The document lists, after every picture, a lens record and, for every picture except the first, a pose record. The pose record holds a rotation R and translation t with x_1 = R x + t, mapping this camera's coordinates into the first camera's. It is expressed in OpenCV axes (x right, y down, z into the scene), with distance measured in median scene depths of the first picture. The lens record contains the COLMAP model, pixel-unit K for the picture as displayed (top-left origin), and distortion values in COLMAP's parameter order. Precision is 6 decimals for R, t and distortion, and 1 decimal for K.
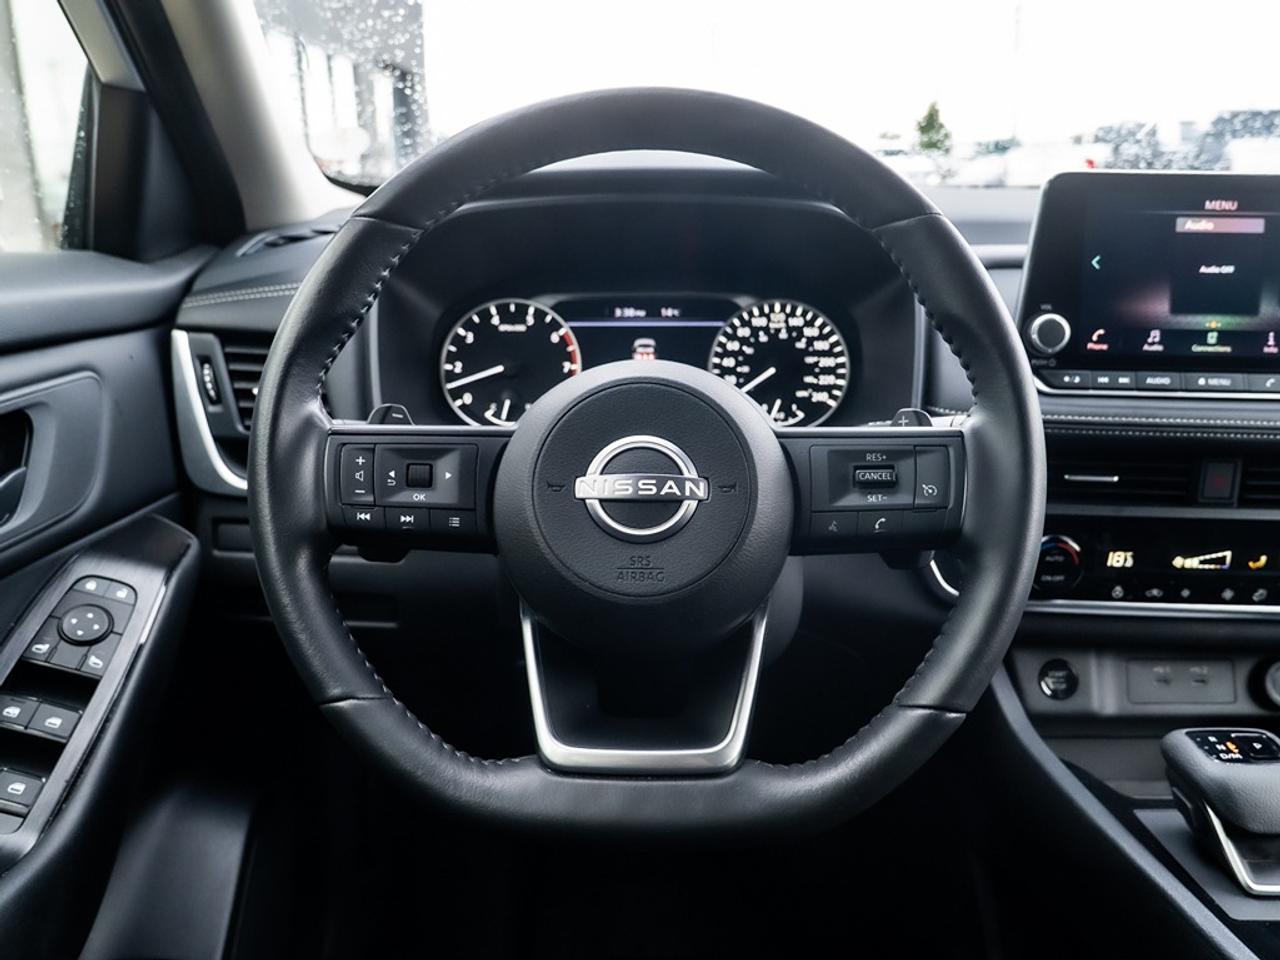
lens RADIAL K [[1117.5, 0, 640.0], [0, 1117.5, 480.0], [0, 0, 1]] dist [-0.032816, 0.002616]
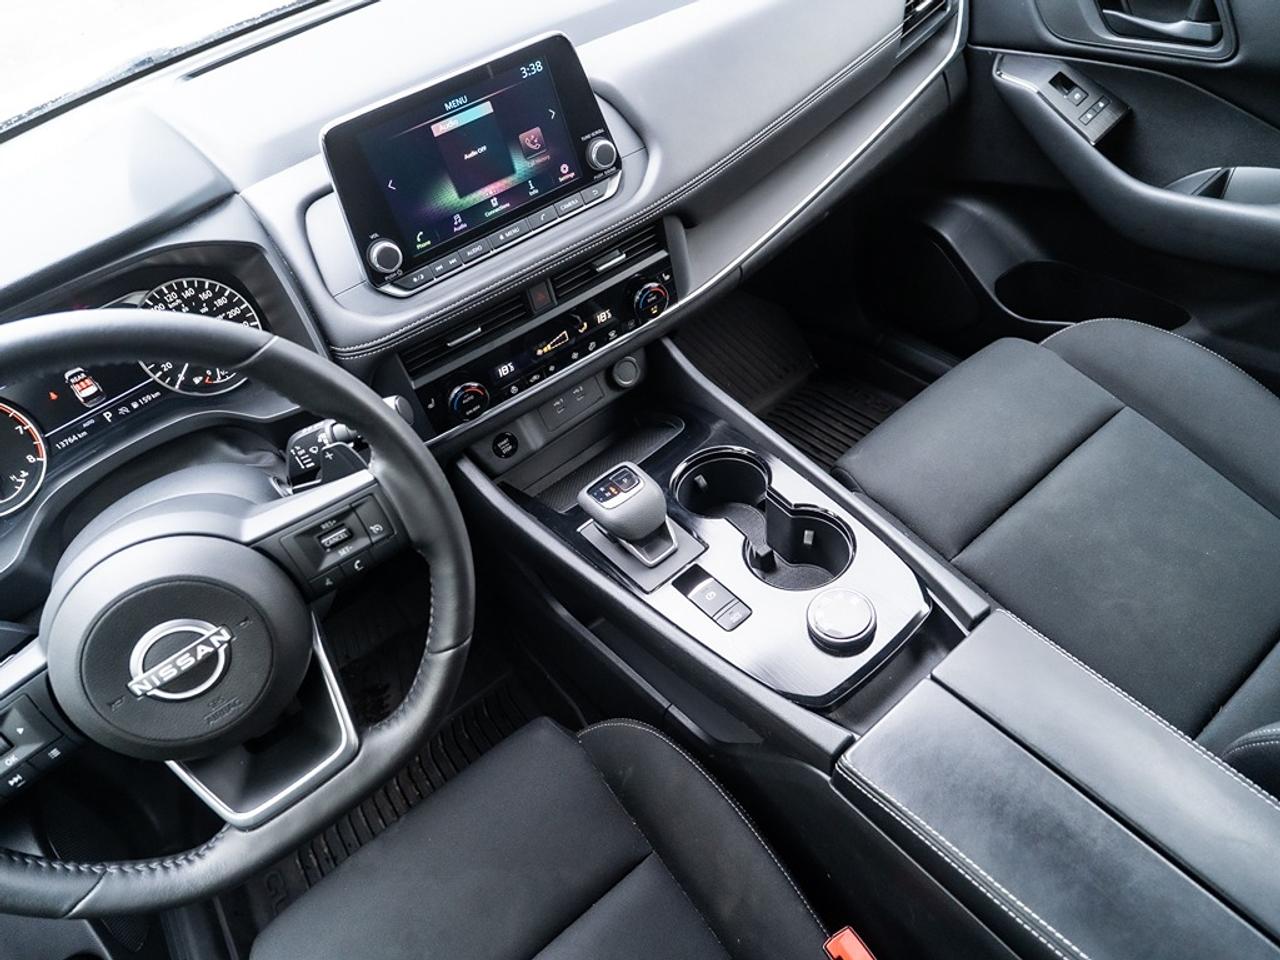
lens RADIAL K [[787.9, 0, 640.0], [0, 787.9, 480.0], [0, 0, 1]] dist [-0.013595, -0.003690]
pose [[0.775027, -0.547789, 0.315057, 0.164290], [0.334266, 0.778478, 0.531261, -0.312363], [-0.536284, -0.306428, 0.786449, 0.043729]]
